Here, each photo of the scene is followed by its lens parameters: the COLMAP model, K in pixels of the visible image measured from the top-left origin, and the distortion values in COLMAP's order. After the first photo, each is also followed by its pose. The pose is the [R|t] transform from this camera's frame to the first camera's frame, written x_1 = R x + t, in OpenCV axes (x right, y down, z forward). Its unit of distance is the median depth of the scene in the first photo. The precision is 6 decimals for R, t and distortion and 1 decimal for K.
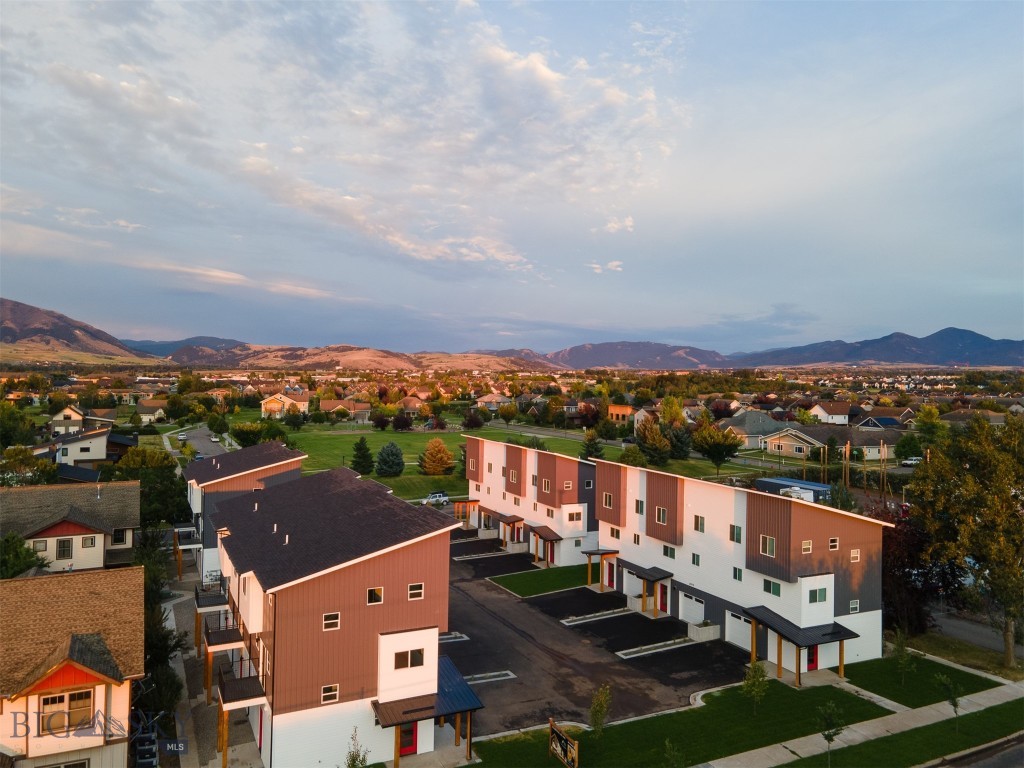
lens RADIAL K [[764.7, 0, 512.0], [0, 764.7, 384.0], [0, 0, 1]] dist [0.039455, 0.011025]
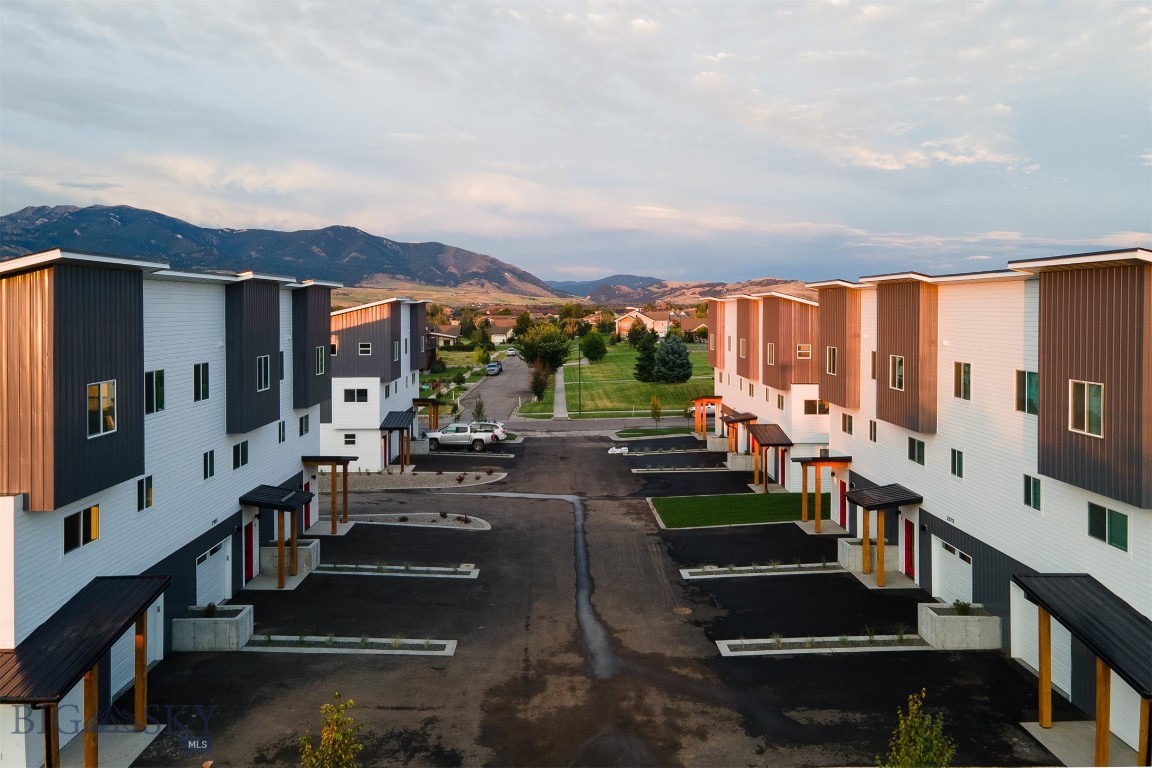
lens RADIAL K [[867.8, 0, 567.1], [0, 867.8, 325.0], [0, 0, 1]] dist [0.023780, 0.040947]
pose [[0.901251, -0.009675, -0.433189, 0.252639], [0.009855, 0.999950, -0.001830, 0.146687], [0.433185, -0.002620, 0.901301, 0.448839]]
